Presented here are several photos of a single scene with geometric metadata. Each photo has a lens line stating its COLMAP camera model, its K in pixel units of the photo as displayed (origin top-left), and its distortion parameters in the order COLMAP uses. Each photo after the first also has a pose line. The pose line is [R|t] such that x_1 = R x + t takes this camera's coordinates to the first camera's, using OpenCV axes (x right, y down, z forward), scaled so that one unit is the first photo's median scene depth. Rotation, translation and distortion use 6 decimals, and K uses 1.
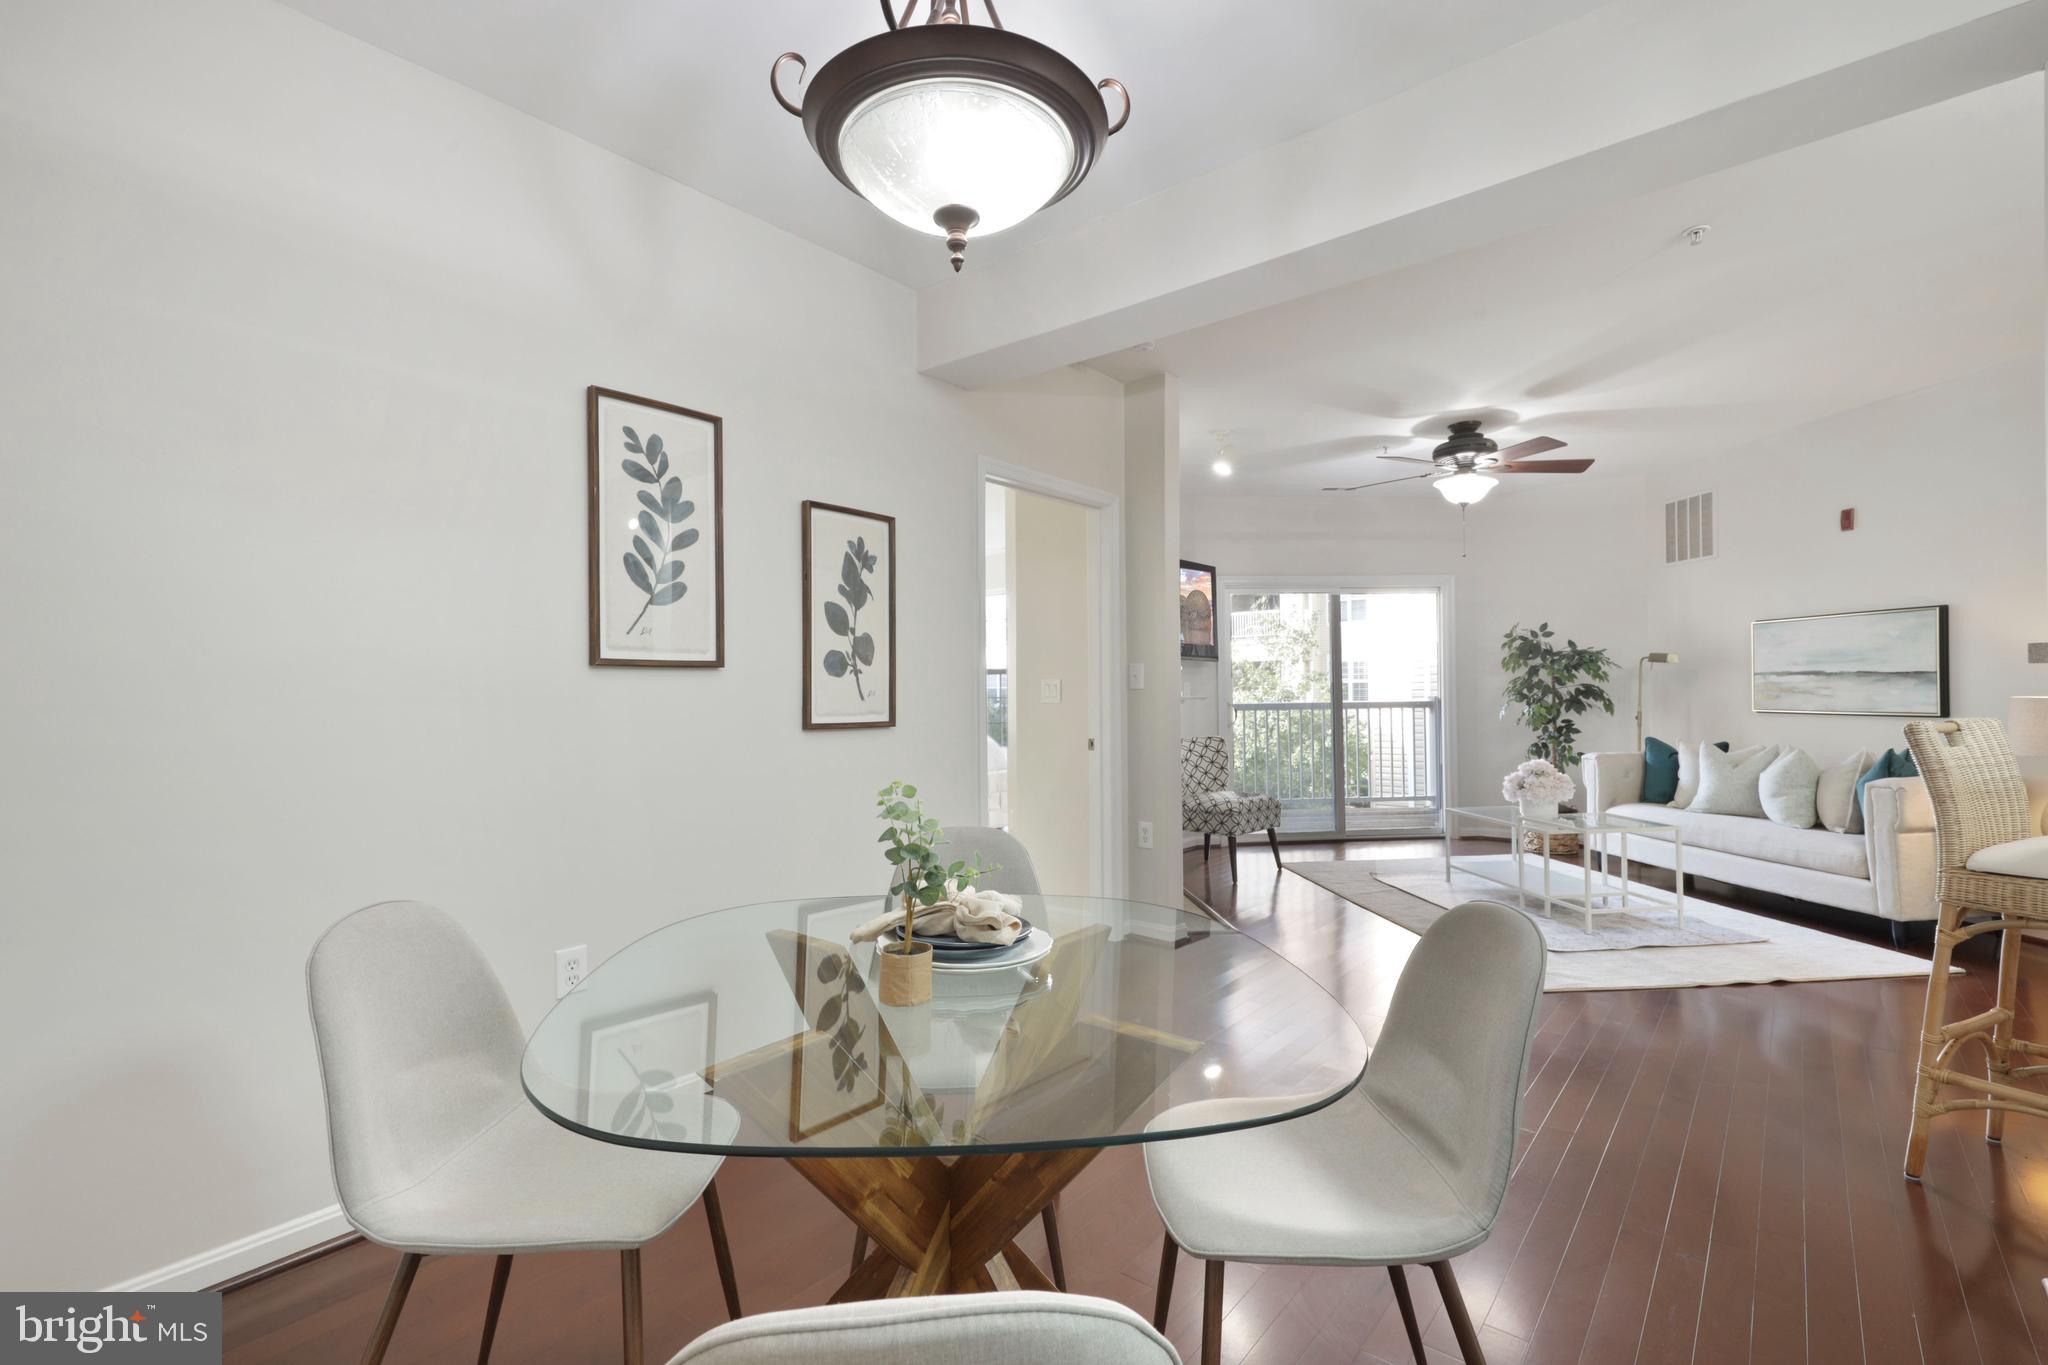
lens RADIAL K [[957.9, 0, 985.3], [0, 957.9, 688.4], [0, 0, 1]] dist [-0.010955, 0.003738]
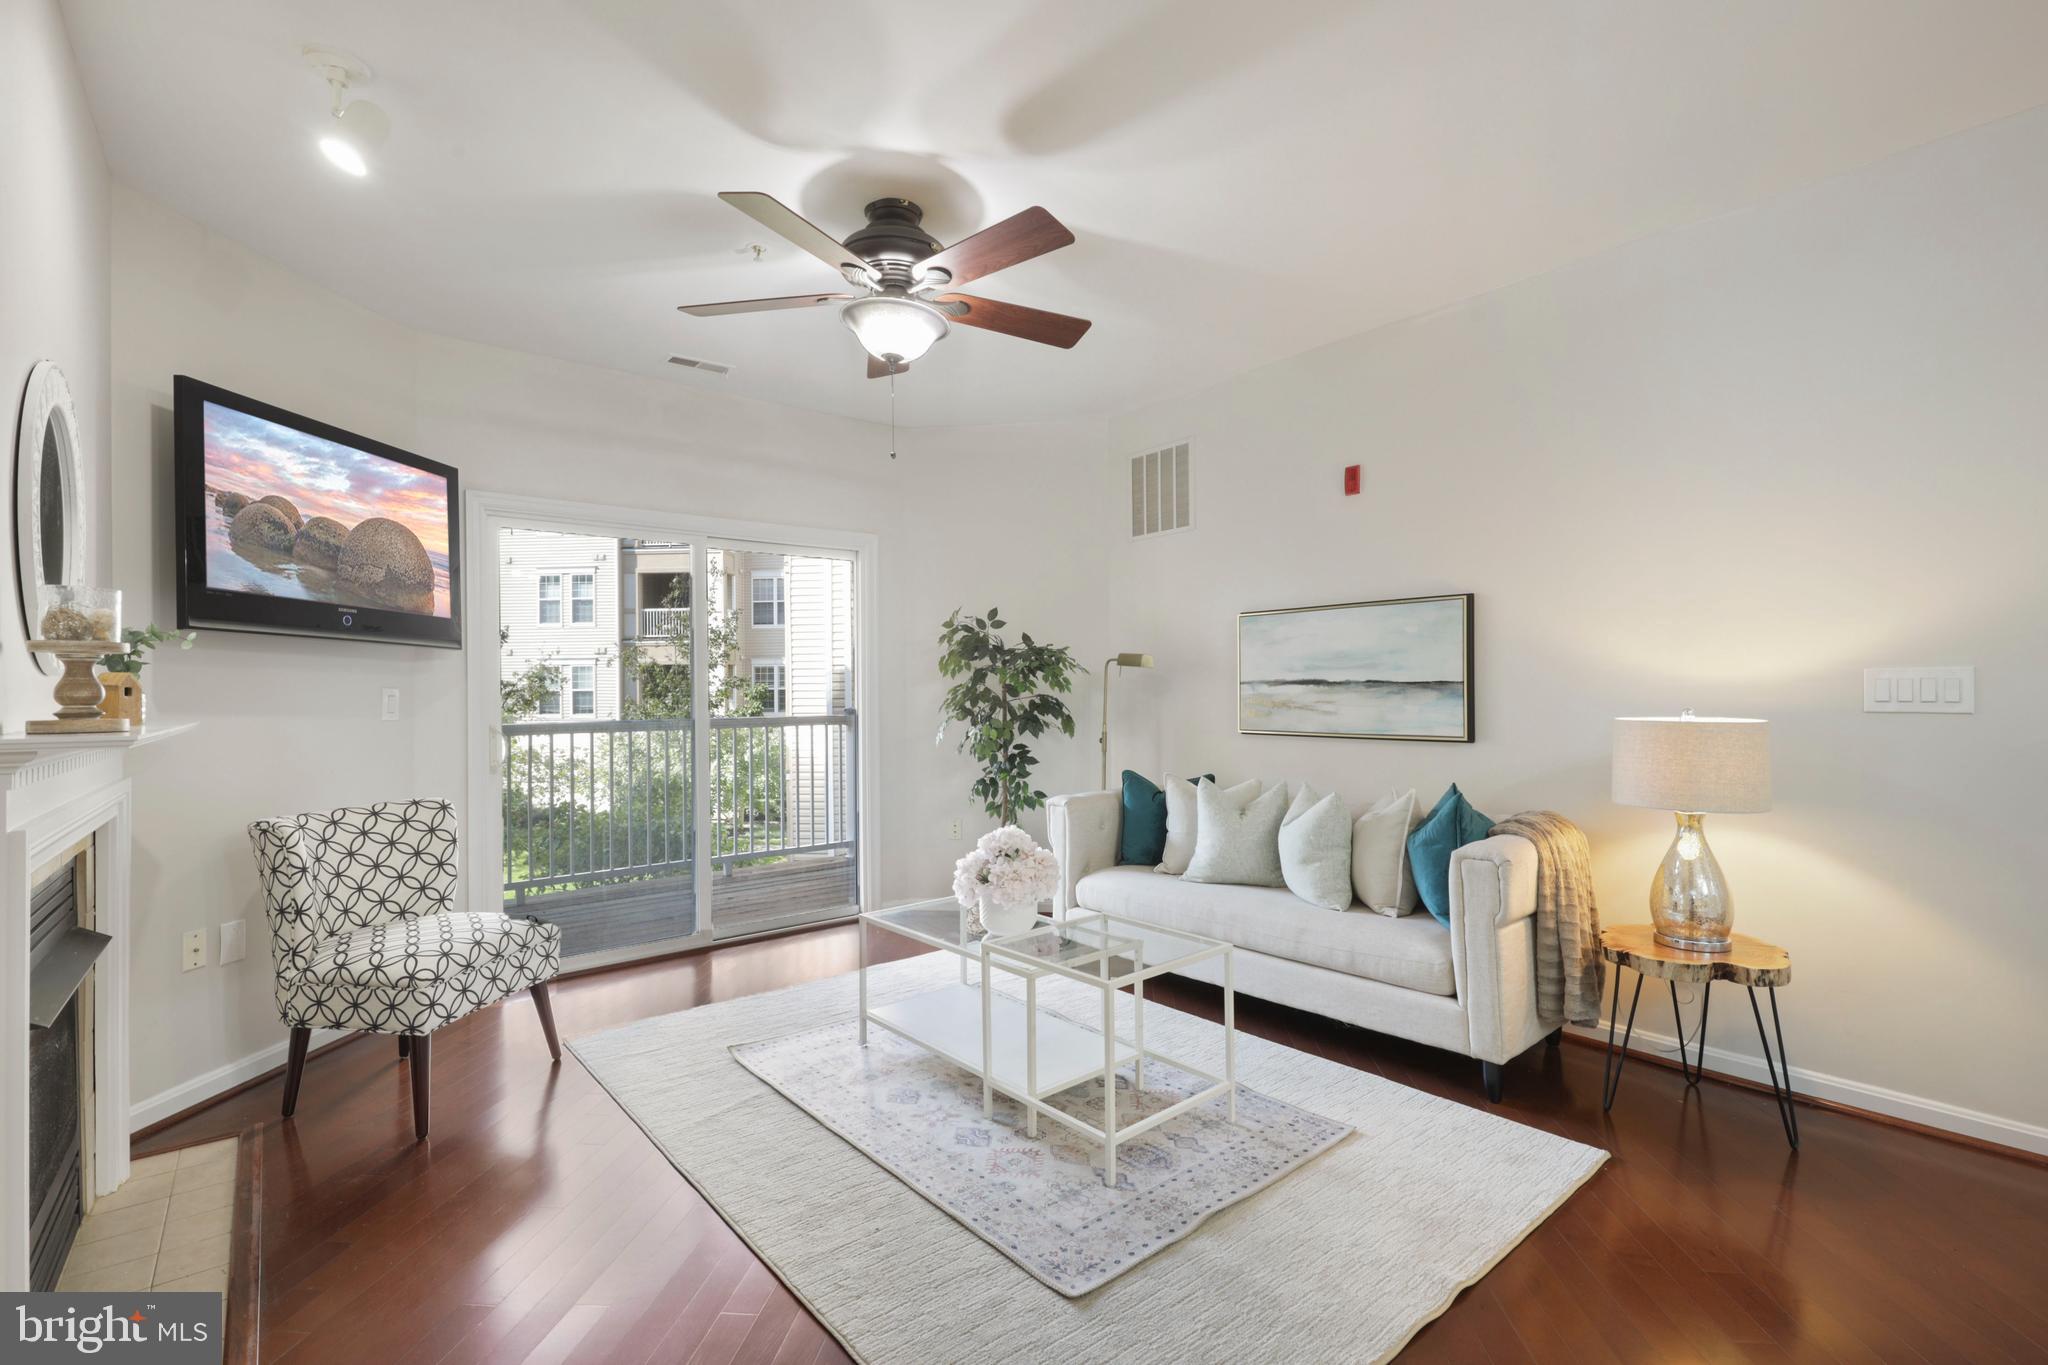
lens RADIAL K [[957.9, 0, 1062.7], [0, 957.9, 690.4], [0, 0, 1]] dist [-0.010955, 0.003738]
pose [[0.798695, 0.005418, 0.601711, 0.241892], [-0.002789, 0.999982, -0.005303, -0.004903], [-0.601729, 0.002558, 0.798696, 0.486522]]
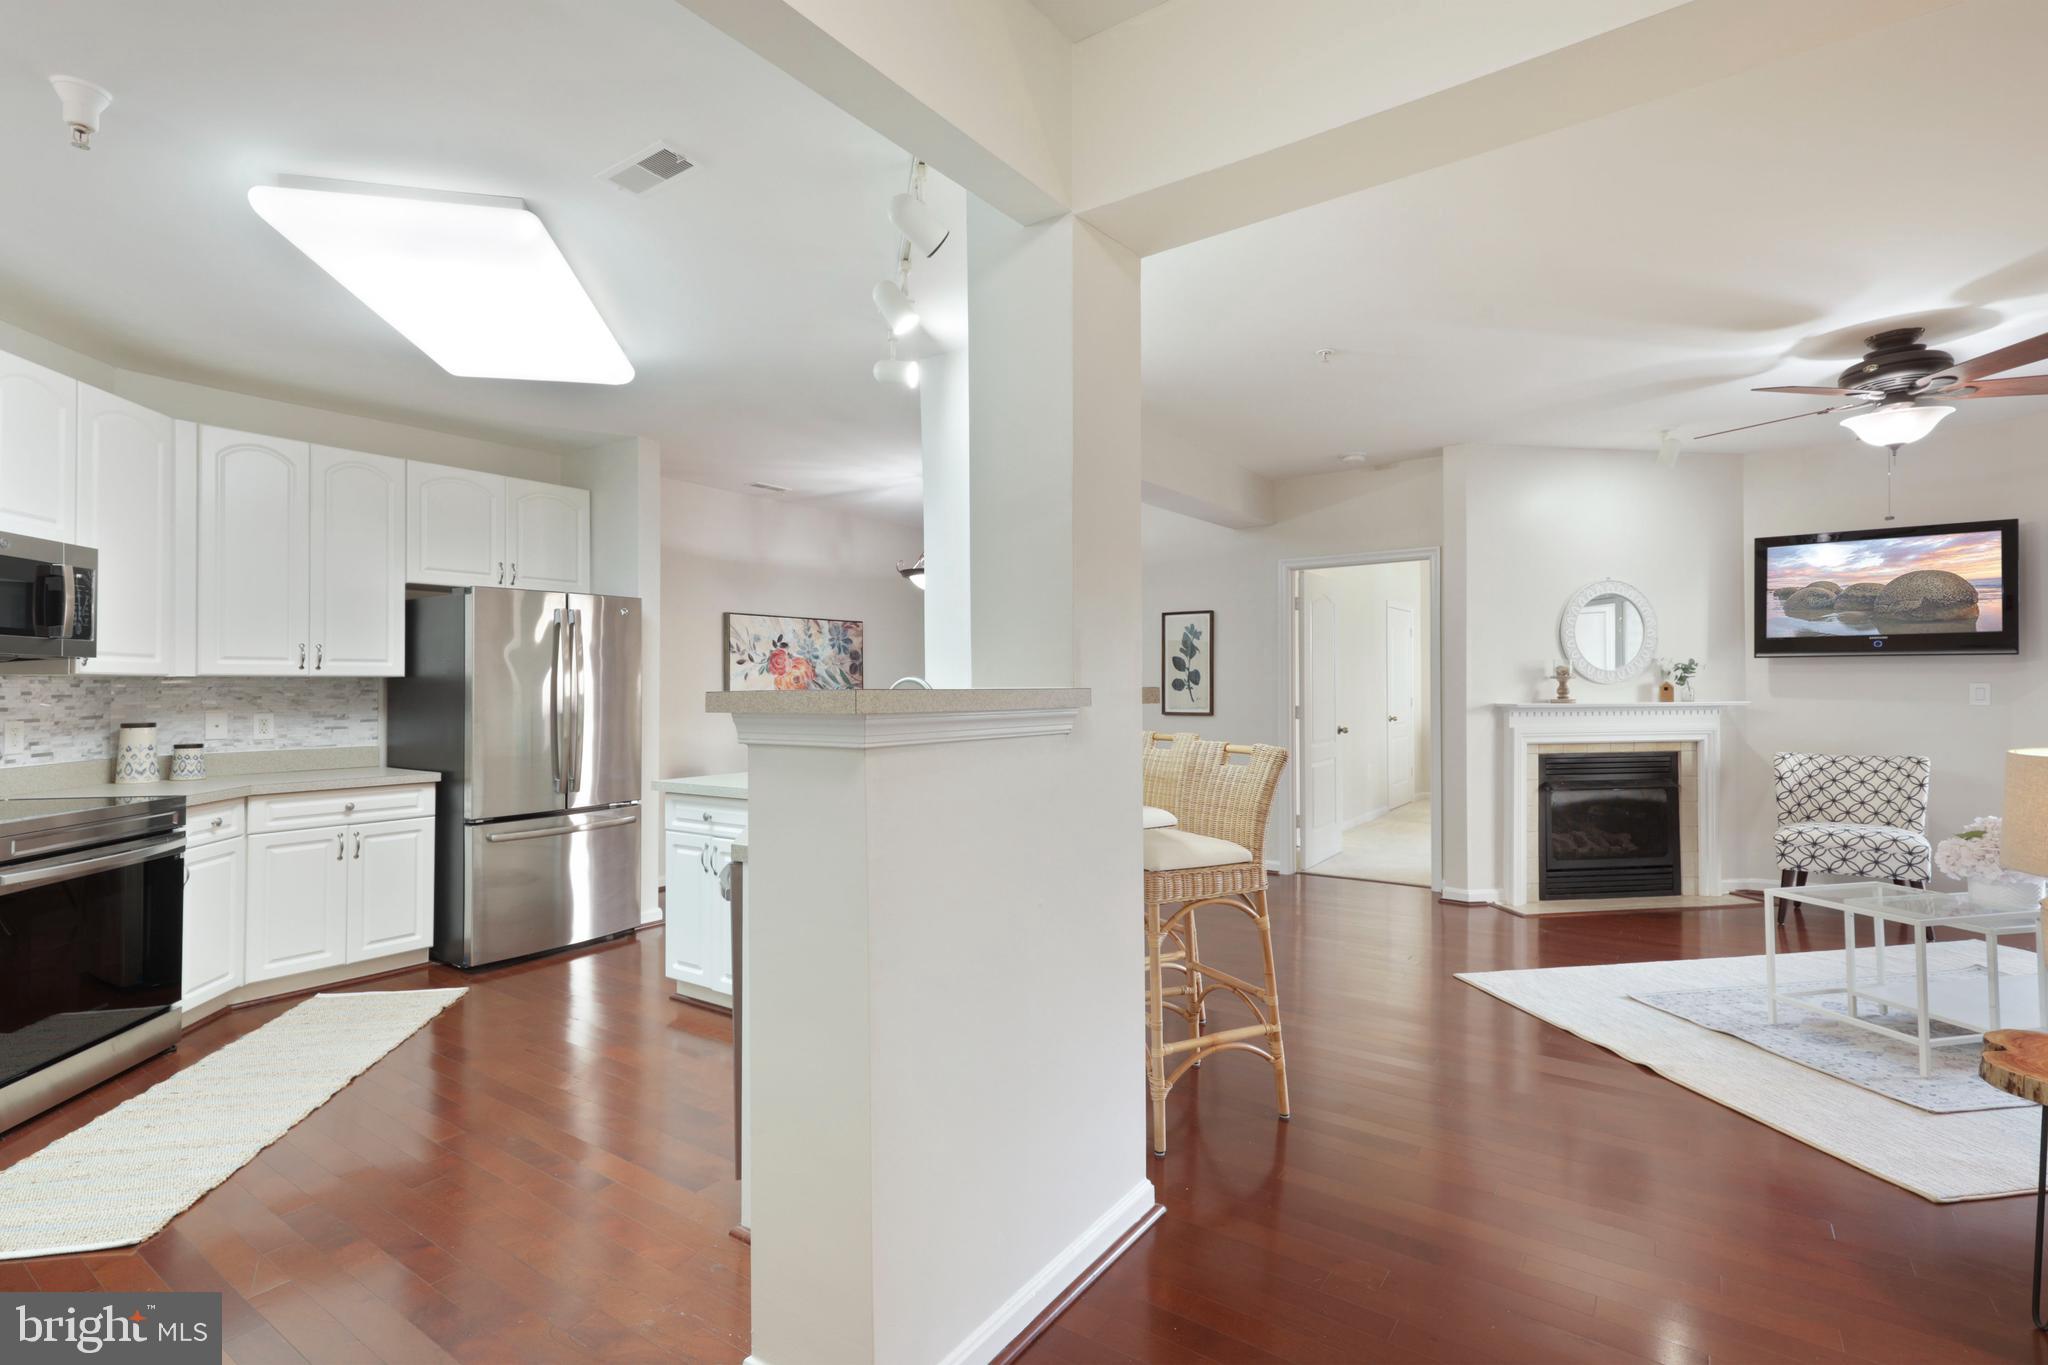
lens RADIAL K [[865.8, 0, 1050.5], [0, 865.8, 677.0], [0, 0, 1]] dist [0.008977, -0.001554]
pose [[0.103422, -0.003975, -0.994630, 1.010017], [0.013762, 0.999902, -0.002565, -0.024328], [0.994542, -0.013423, 0.103467, 0.292354]]
